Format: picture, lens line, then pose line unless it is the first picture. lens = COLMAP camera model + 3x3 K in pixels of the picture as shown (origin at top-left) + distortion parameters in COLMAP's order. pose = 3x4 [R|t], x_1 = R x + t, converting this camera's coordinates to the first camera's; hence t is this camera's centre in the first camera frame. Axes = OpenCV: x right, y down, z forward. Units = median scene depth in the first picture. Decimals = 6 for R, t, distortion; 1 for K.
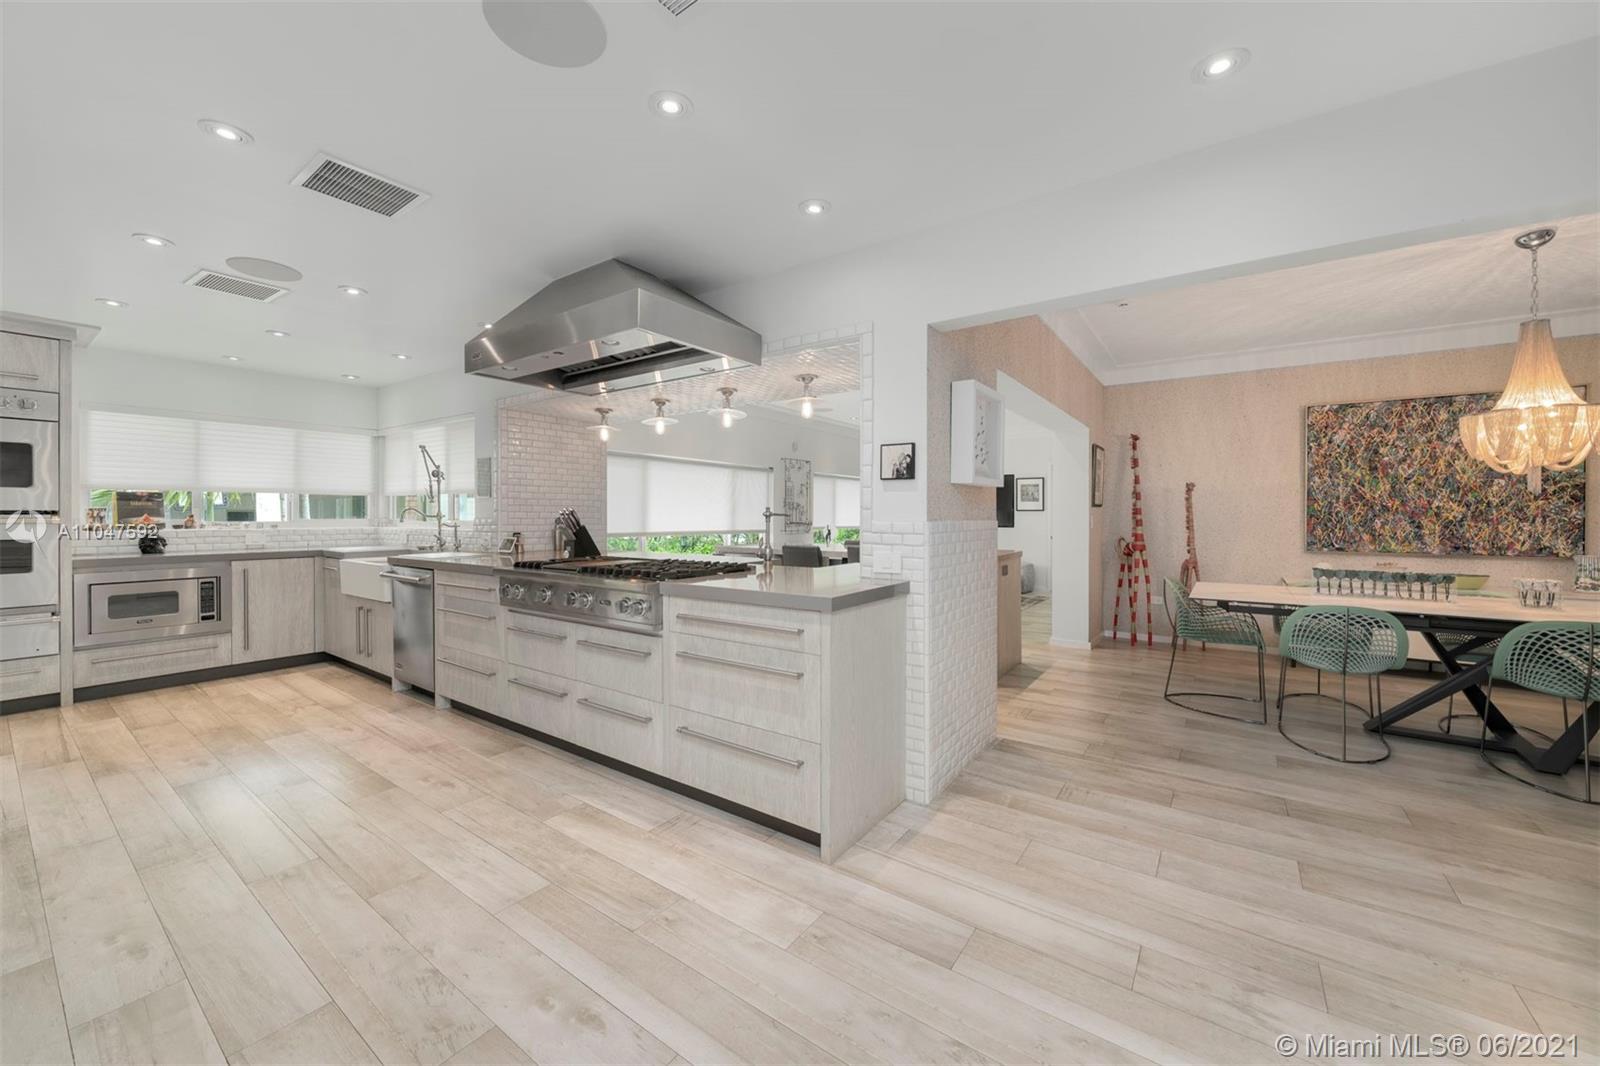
lens RADIAL K [[598.6, 0, 803.7], [0, 598.6, 517.5], [0, 0, 1]] dist [-0.006811, -0.000094]
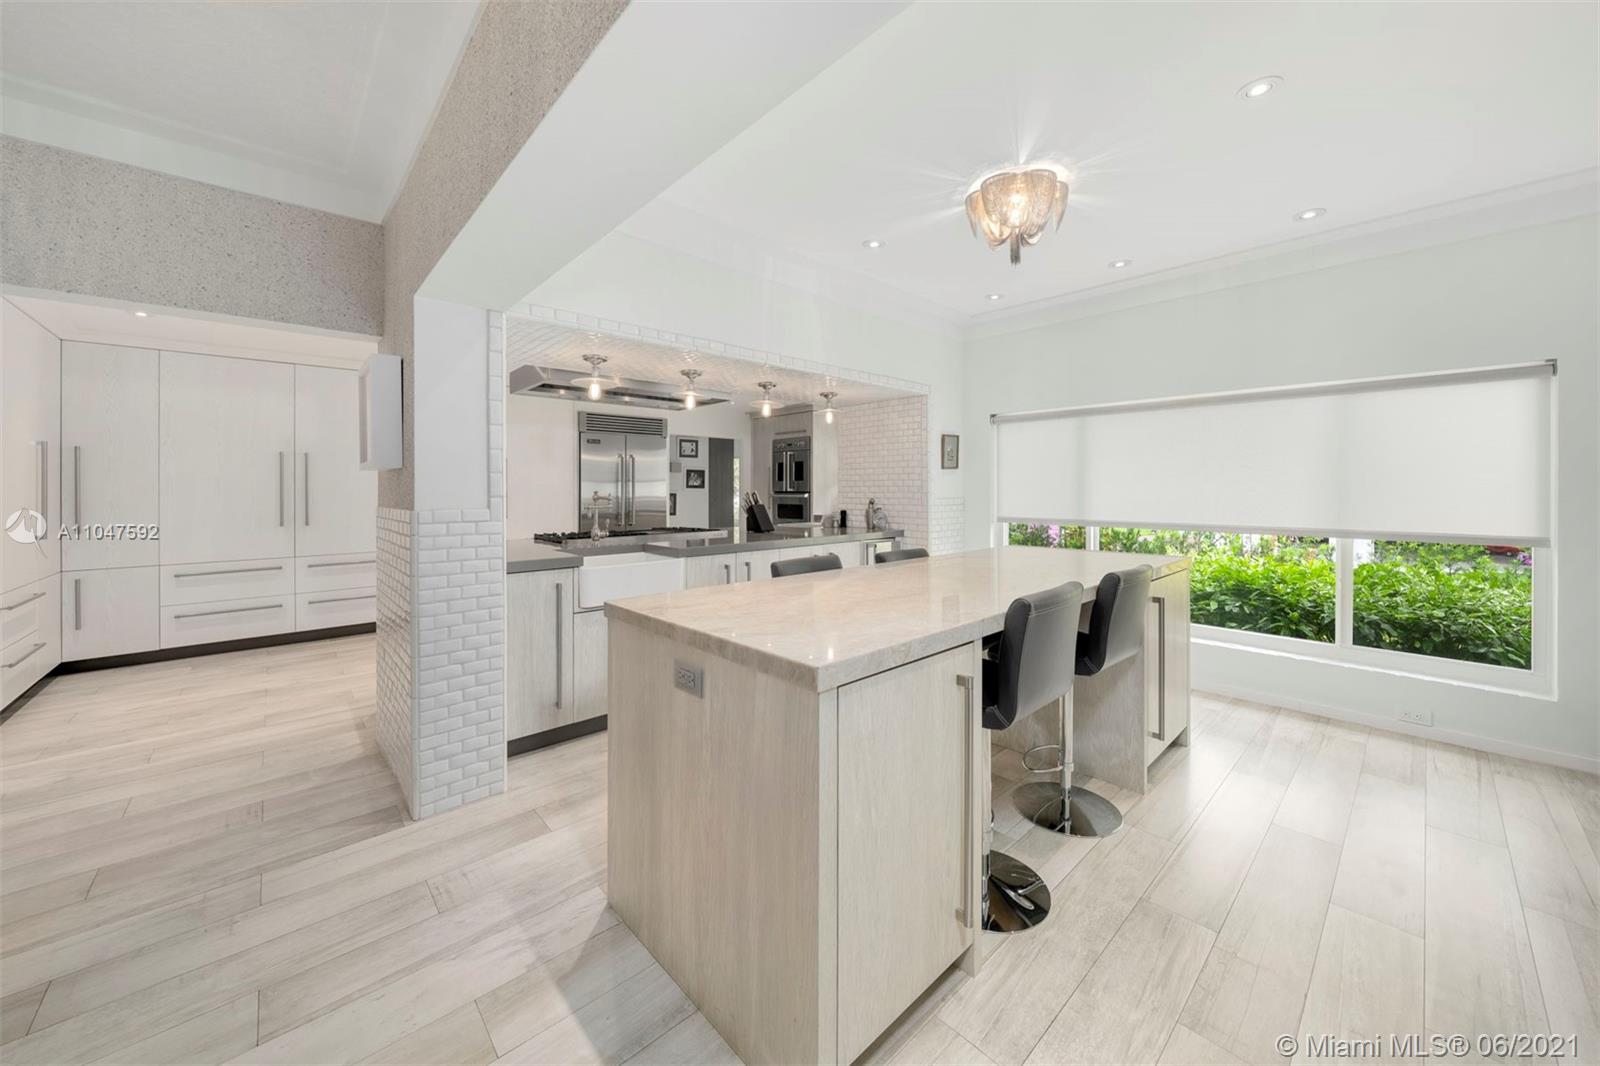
lens RADIAL K [[584.2, 0, 798.6], [0, 584.2, 488.9], [0, 0, 1]] dist [-0.006197, -0.000096]
pose [[-0.215803, -0.001611, -0.976436, 0.718394], [-0.002646, 0.999996, -0.001065, -0.016017], [0.976433, 0.002353, -0.215807, 1.278799]]
